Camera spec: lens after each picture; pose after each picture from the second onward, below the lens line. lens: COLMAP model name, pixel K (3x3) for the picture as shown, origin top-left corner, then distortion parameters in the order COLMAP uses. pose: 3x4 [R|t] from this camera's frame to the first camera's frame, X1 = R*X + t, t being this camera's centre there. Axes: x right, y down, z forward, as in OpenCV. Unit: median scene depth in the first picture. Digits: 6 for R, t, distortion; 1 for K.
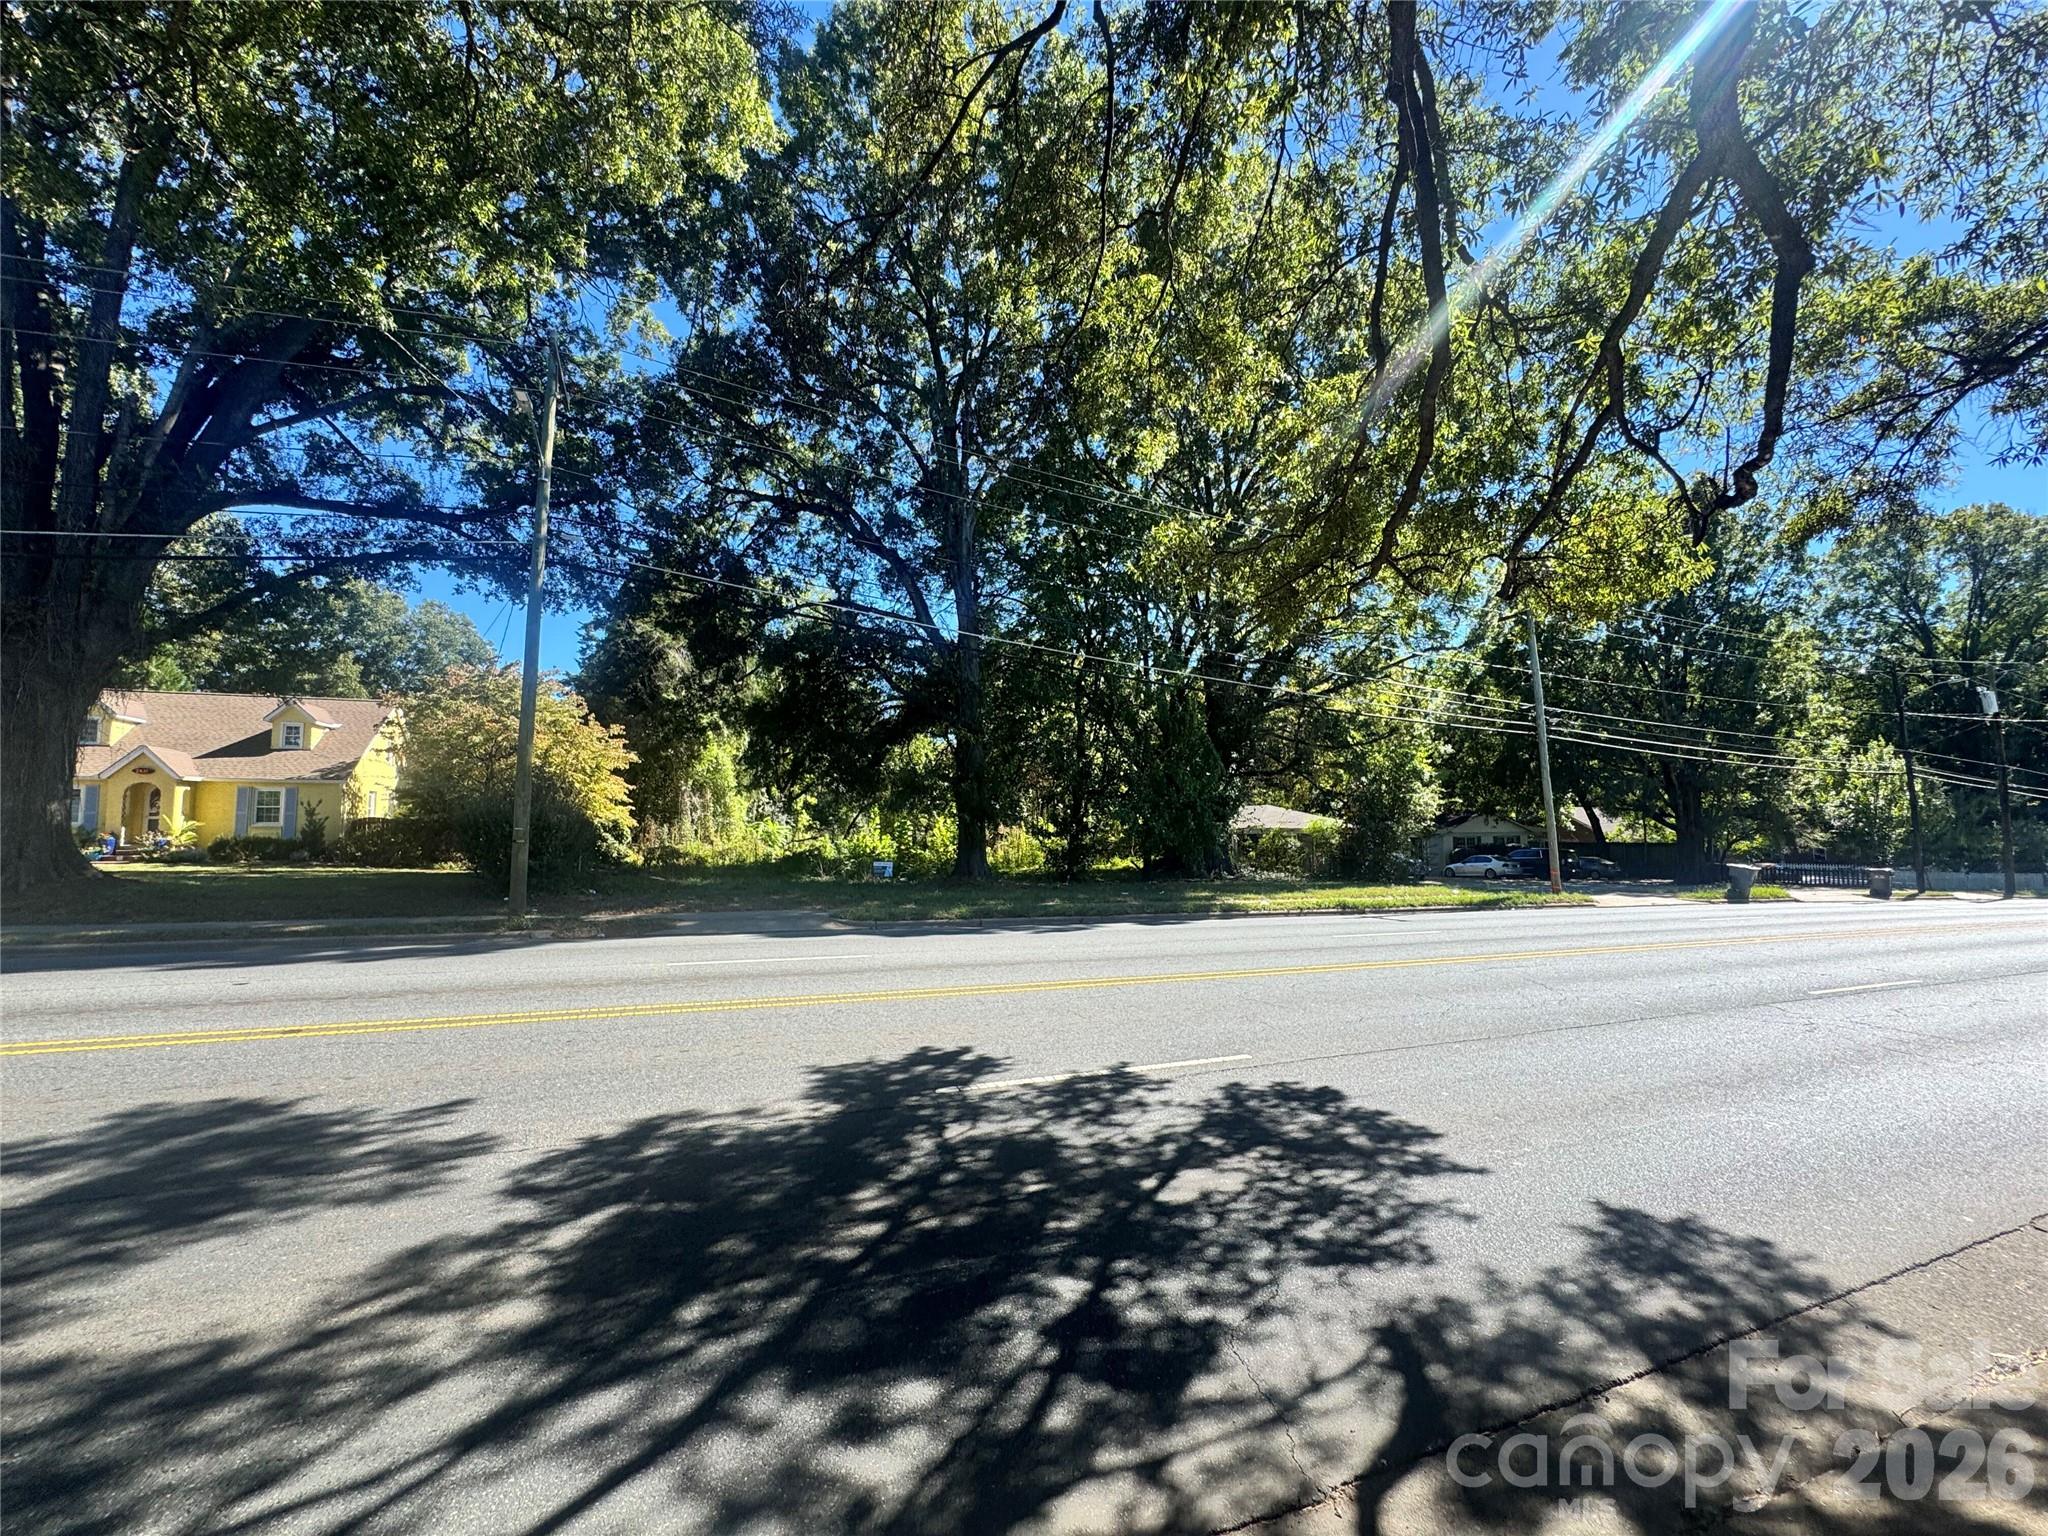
lens RADIAL K [[821.9, 0, 1028.6], [0, 821.9, 763.1], [0, 0, 1]] dist [-0.004093, 0.000668]
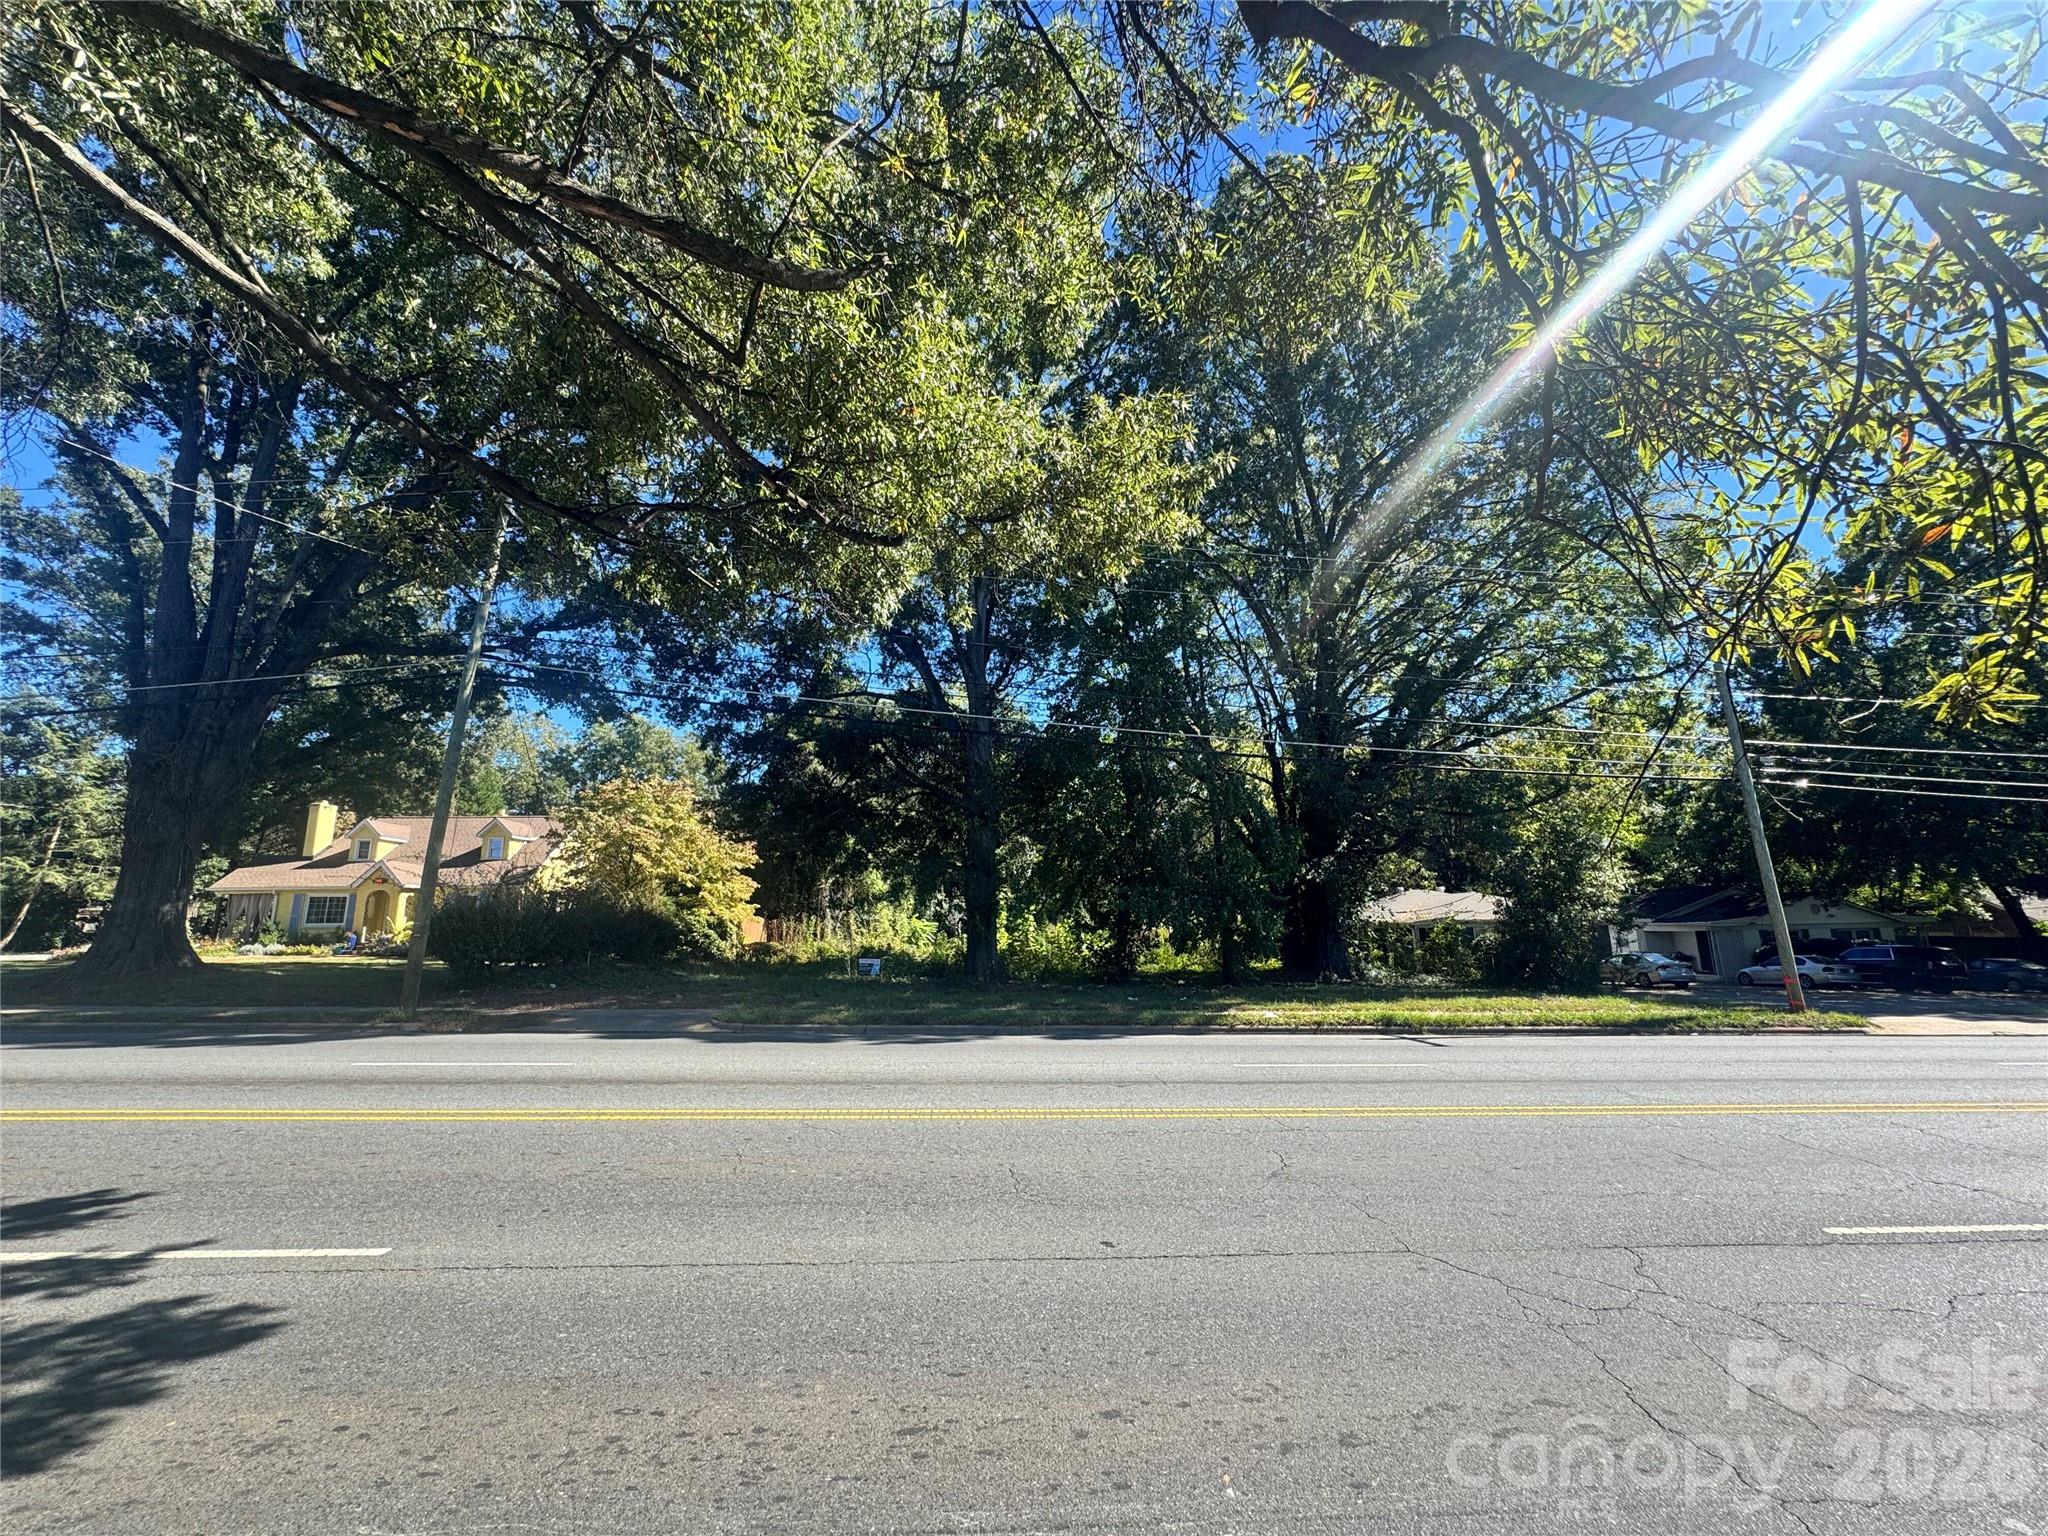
lens RADIAL K [[821.9, 0, 1024.0], [0, 821.9, 770.8], [0, 0, 1]] dist [-0.004093, 0.000668]
pose [[0.944972, -0.067341, -0.320144, 0.252833], [0.032777, 0.993150, -0.112158, 0.014676], [0.325504, 0.095492, 0.940706, 0.126050]]
